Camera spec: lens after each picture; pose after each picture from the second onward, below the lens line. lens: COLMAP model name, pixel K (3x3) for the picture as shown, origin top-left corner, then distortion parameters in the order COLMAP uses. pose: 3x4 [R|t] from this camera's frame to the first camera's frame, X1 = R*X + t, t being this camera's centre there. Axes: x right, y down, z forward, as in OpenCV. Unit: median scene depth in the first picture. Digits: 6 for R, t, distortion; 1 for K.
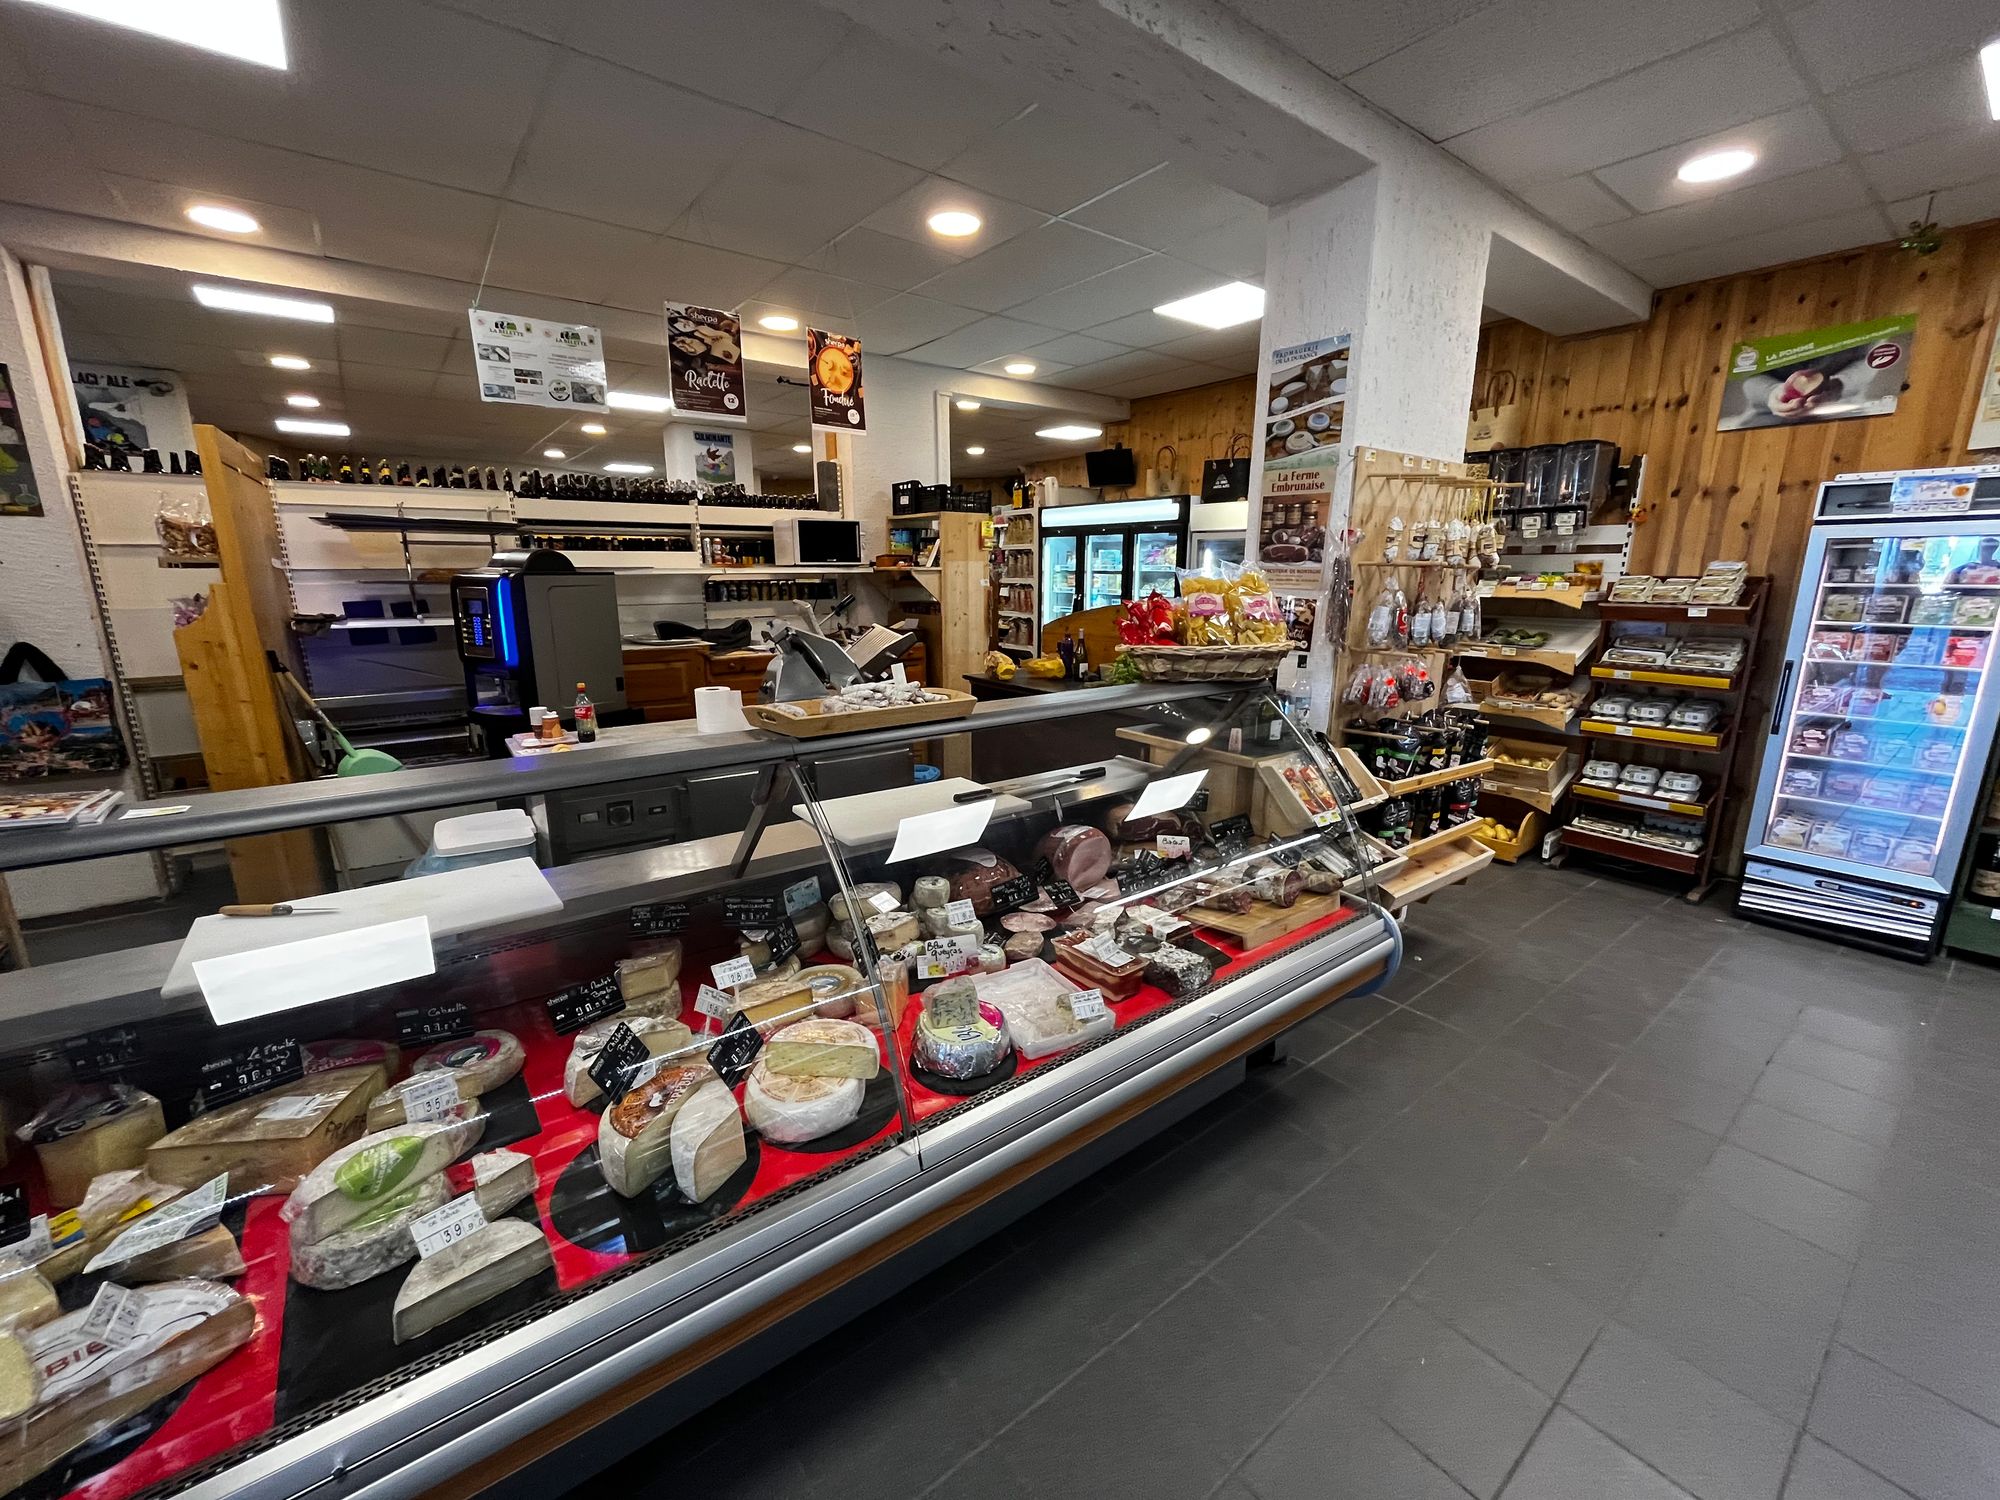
lens RADIAL K [[808.3, 0, 1000.3], [0, 808.3, 754.8], [0, 0, 1]] dist [-0.002142, -0.000718]
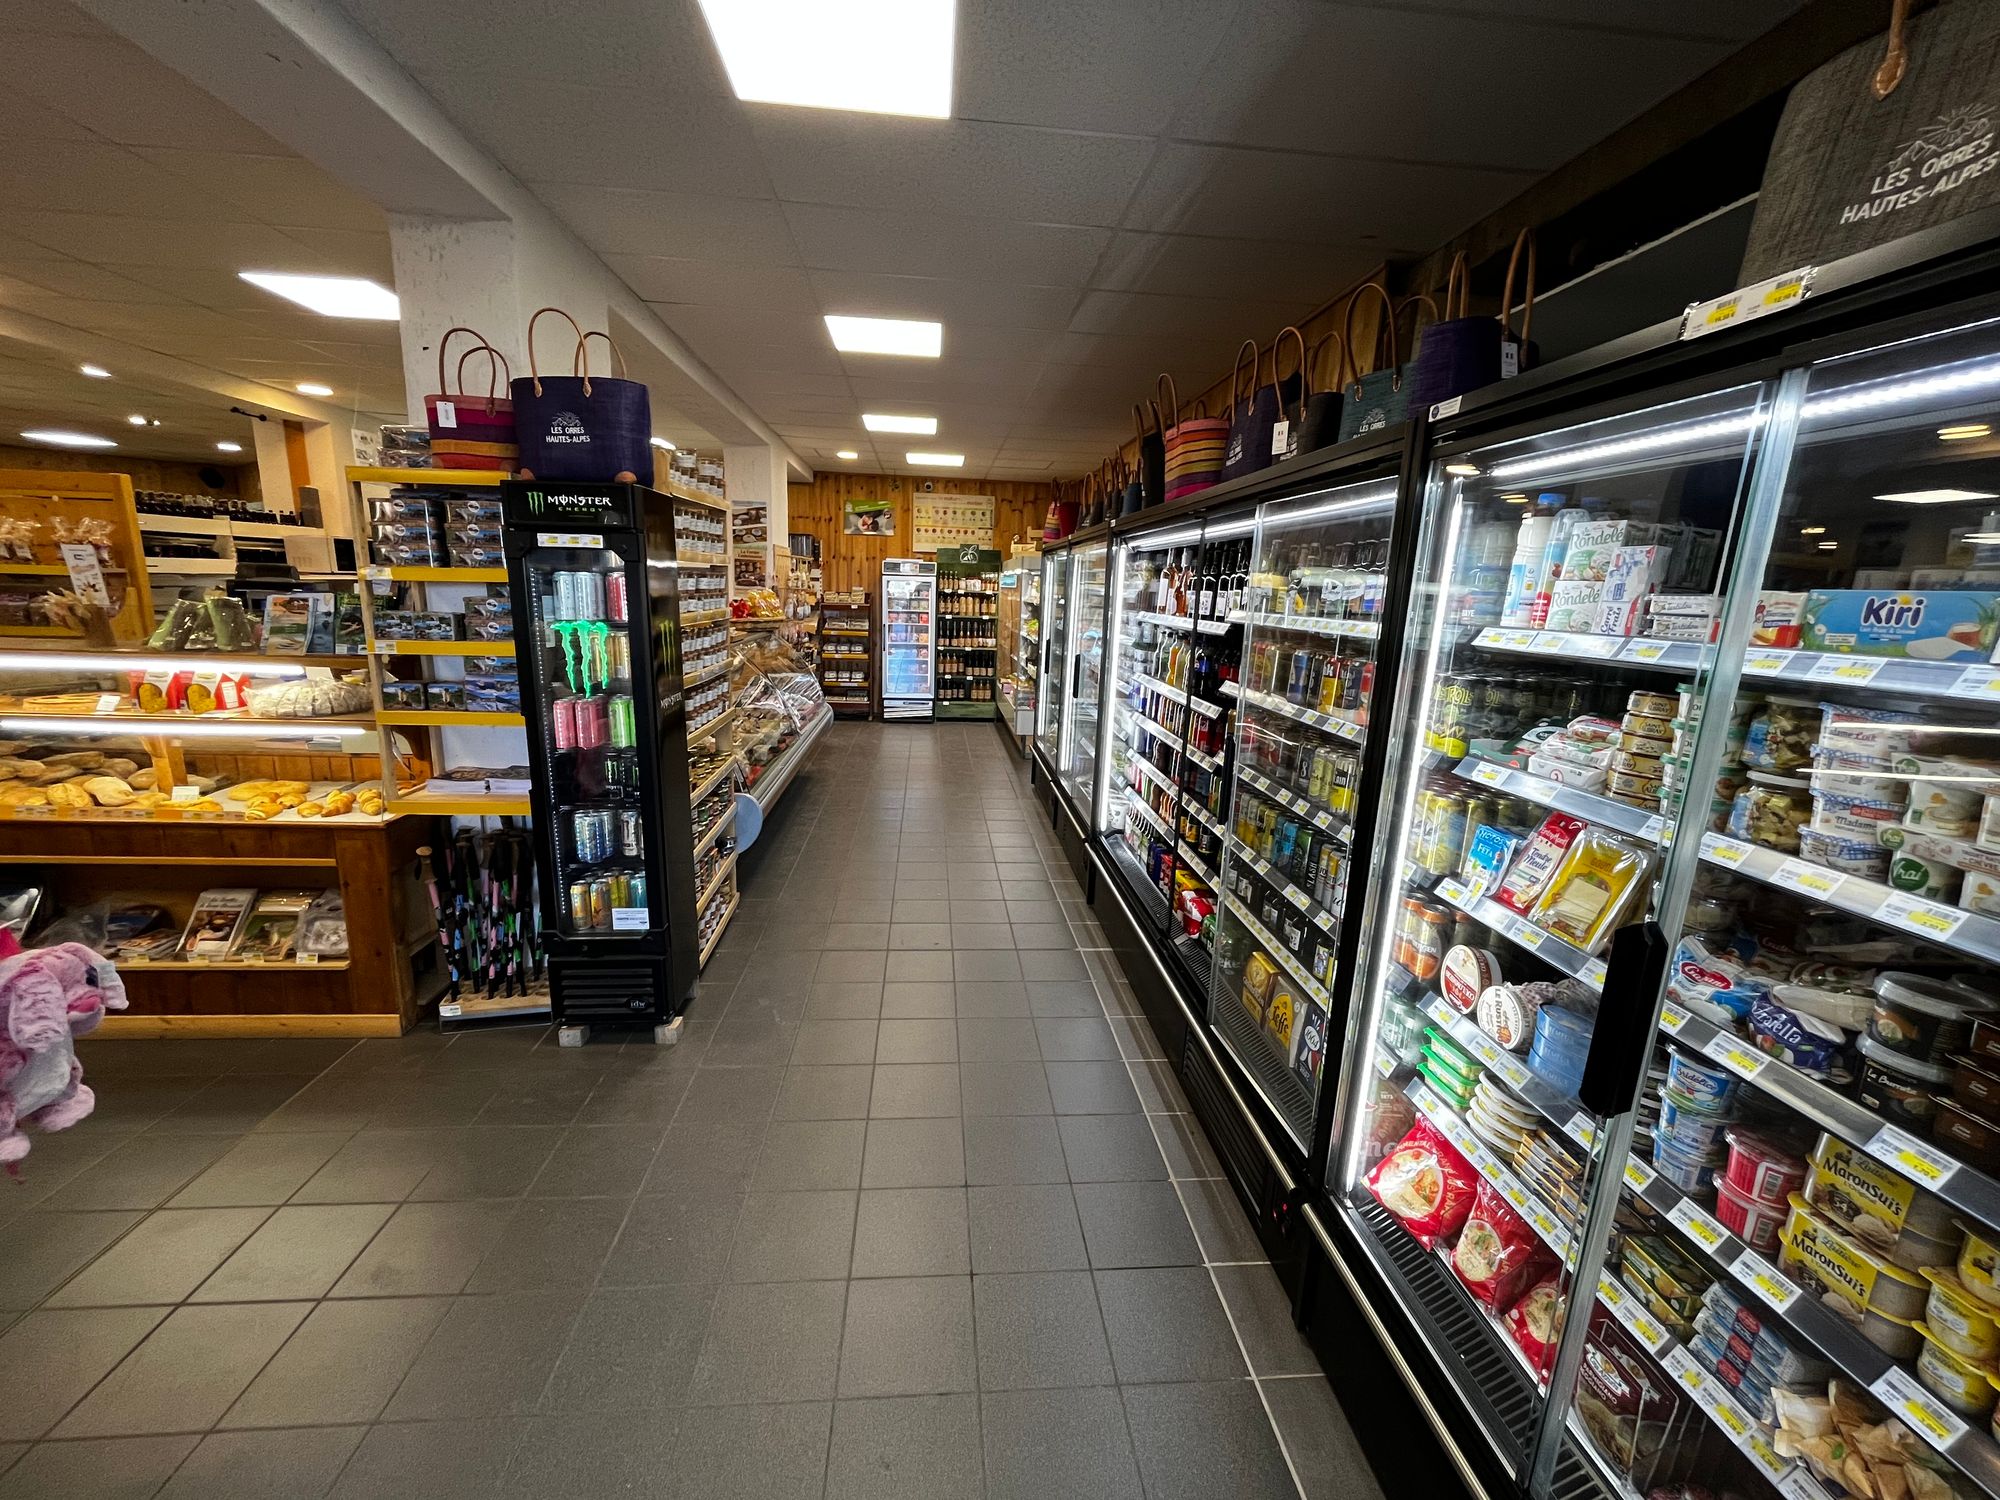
lens RADIAL K [[808.3, 0, 1000.3], [0, 808.3, 754.8], [0, 0, 1]] dist [-0.002142, -0.000718]
pose [[0.541907, -0.149050, 0.827116, -1.049460], [0.147904, 0.985702, 0.080725, 0.144009], [-0.827322, 0.078588, 0.556204, -0.755332]]
